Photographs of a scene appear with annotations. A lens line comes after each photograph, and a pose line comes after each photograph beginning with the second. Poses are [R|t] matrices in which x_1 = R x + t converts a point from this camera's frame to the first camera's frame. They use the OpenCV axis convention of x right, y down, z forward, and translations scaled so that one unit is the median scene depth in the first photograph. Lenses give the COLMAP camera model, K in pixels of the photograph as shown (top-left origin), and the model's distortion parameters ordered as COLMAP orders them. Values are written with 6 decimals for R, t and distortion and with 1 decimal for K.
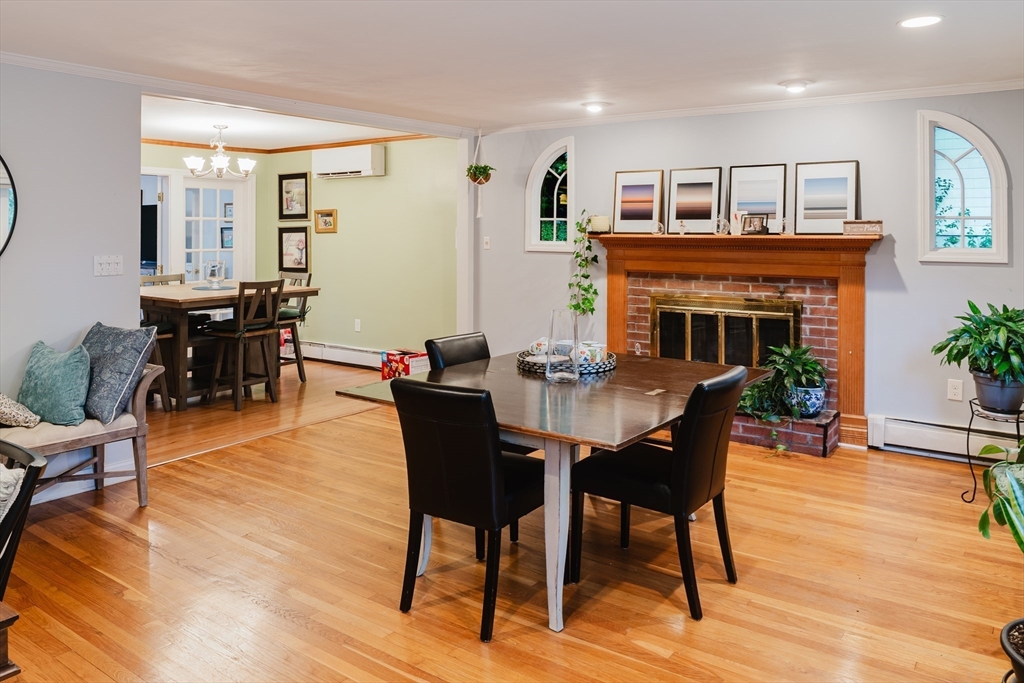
lens RADIAL K [[762.0, 0, 512.9], [0, 762.0, 283.8], [0, 0, 1]] dist [-0.001906, -0.001019]
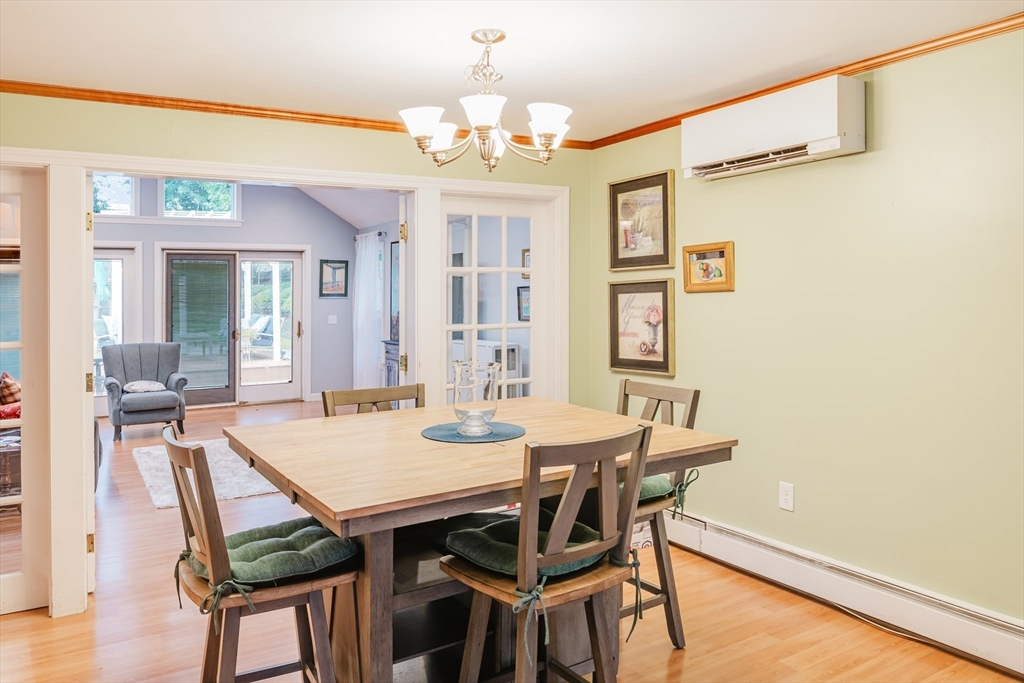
lens RADIAL K [[762.0, 0, 512.9], [0, 762.0, 283.8], [0, 0, 1]] dist [-0.001906, -0.001019]
pose [[0.922906, -0.022811, -0.384349, -0.171765], [-0.006751, 0.997131, -0.075392, -0.034220], [0.384966, 0.072175, 0.920104, 0.501780]]
